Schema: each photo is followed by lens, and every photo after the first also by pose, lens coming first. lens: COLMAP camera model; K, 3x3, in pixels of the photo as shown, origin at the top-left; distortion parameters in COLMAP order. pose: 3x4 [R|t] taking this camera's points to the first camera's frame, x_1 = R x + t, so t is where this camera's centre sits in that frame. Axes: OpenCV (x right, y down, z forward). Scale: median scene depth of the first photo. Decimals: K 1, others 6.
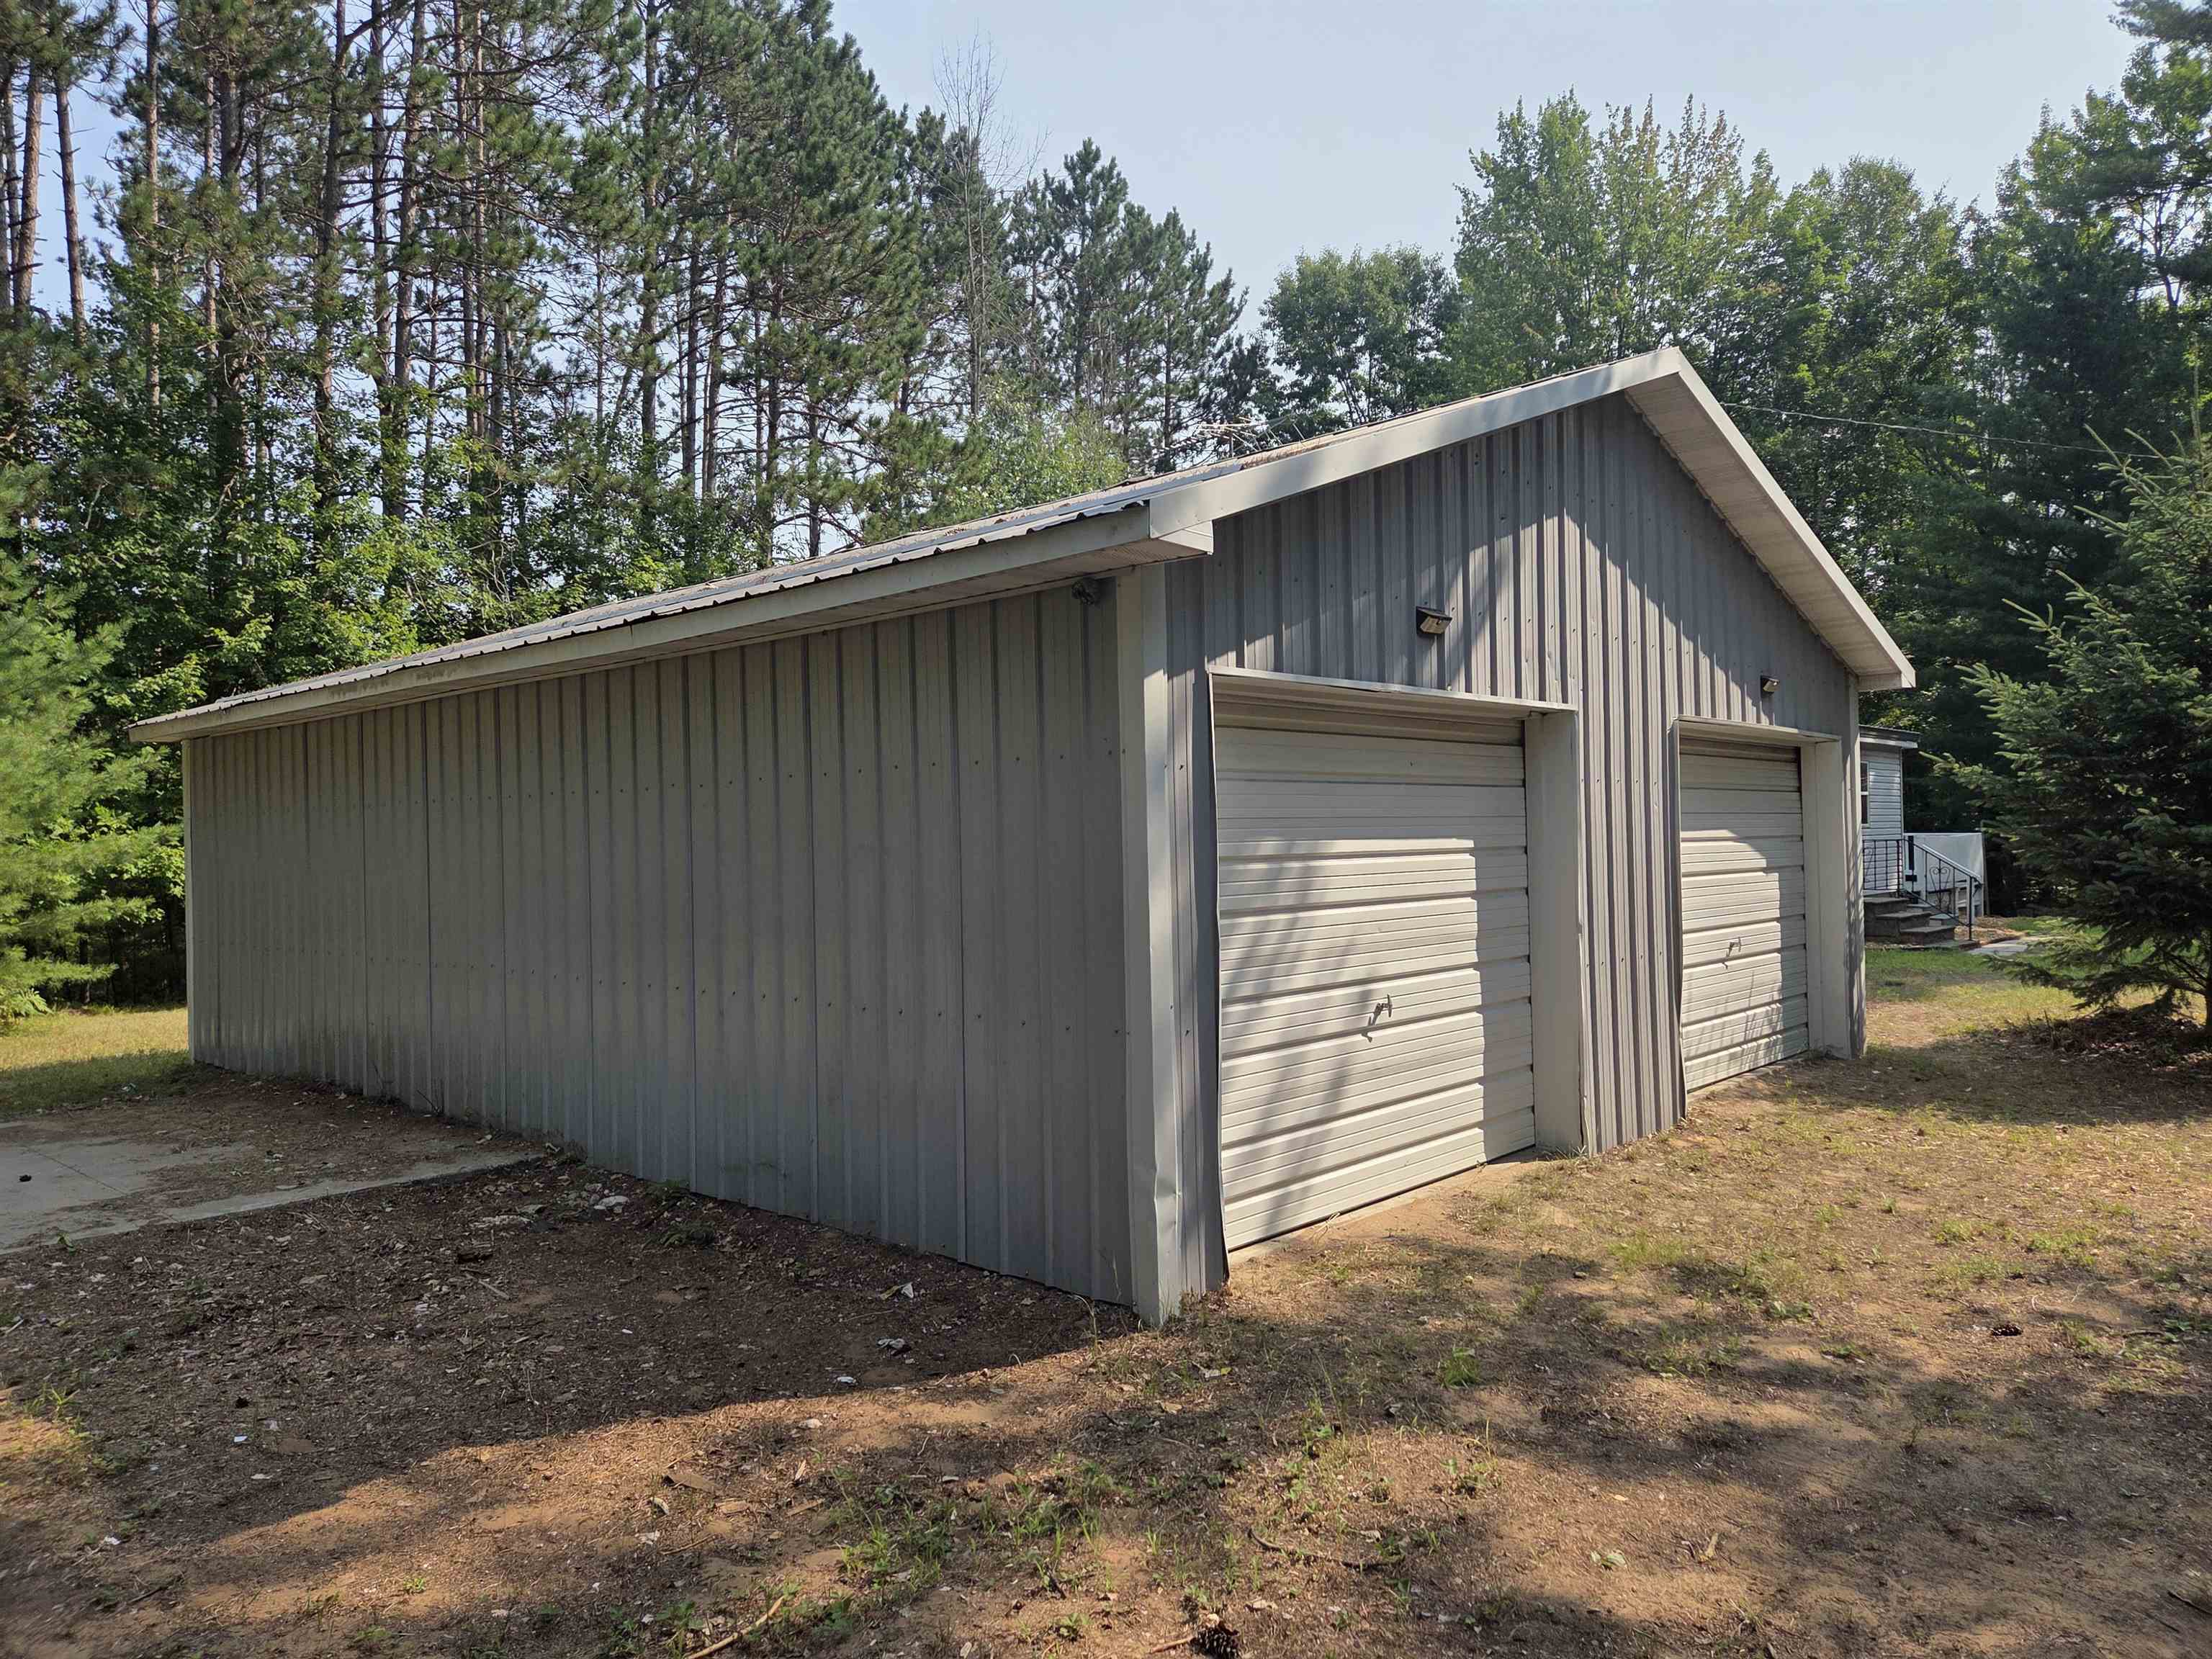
lens RADIAL K [[1473.5, 0, 1101.9], [0, 1473.5, 825.0], [0, 0, 1]] dist [0.053517, -0.011206]
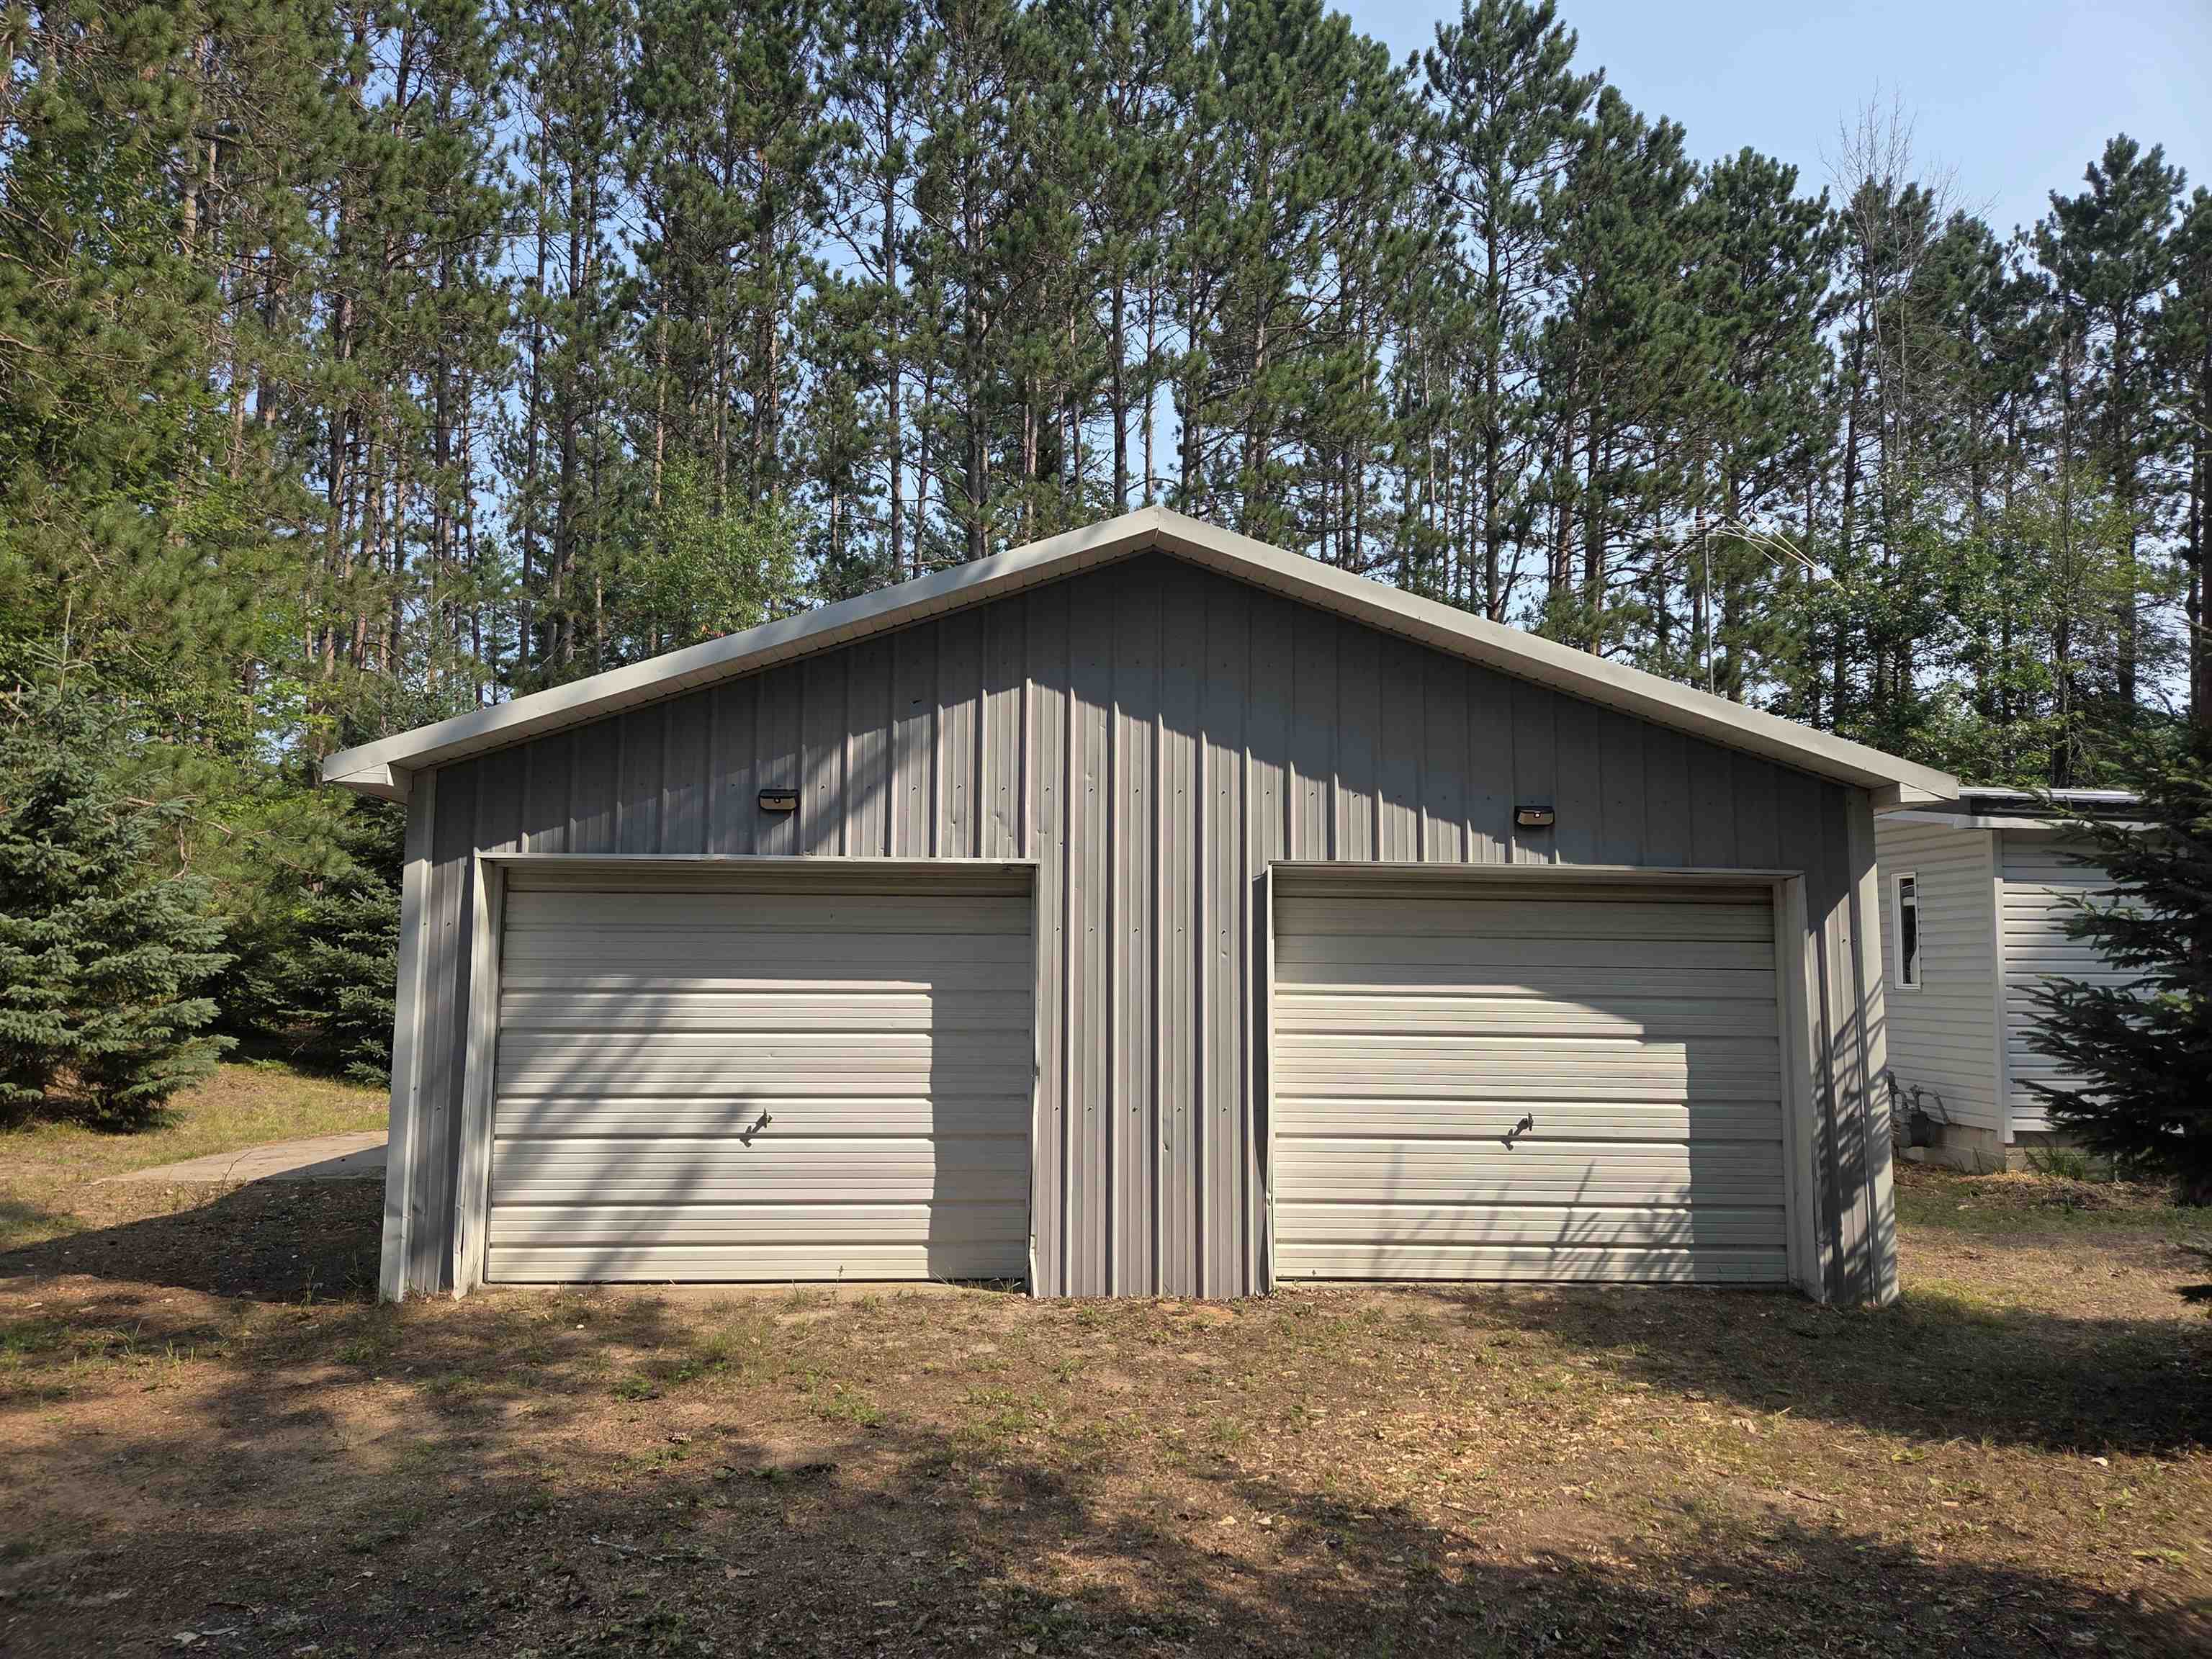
lens RADIAL K [[1473.5, 0, 1099.7], [0, 1473.5, 827.4], [0, 0, 1]] dist [0.053517, -0.011206]
pose [[0.720907, -0.043614, -0.691658, 1.206543], [-0.016917, 0.996613, -0.080476, -0.020970], [0.692825, 0.069717, 0.717728, 0.299918]]
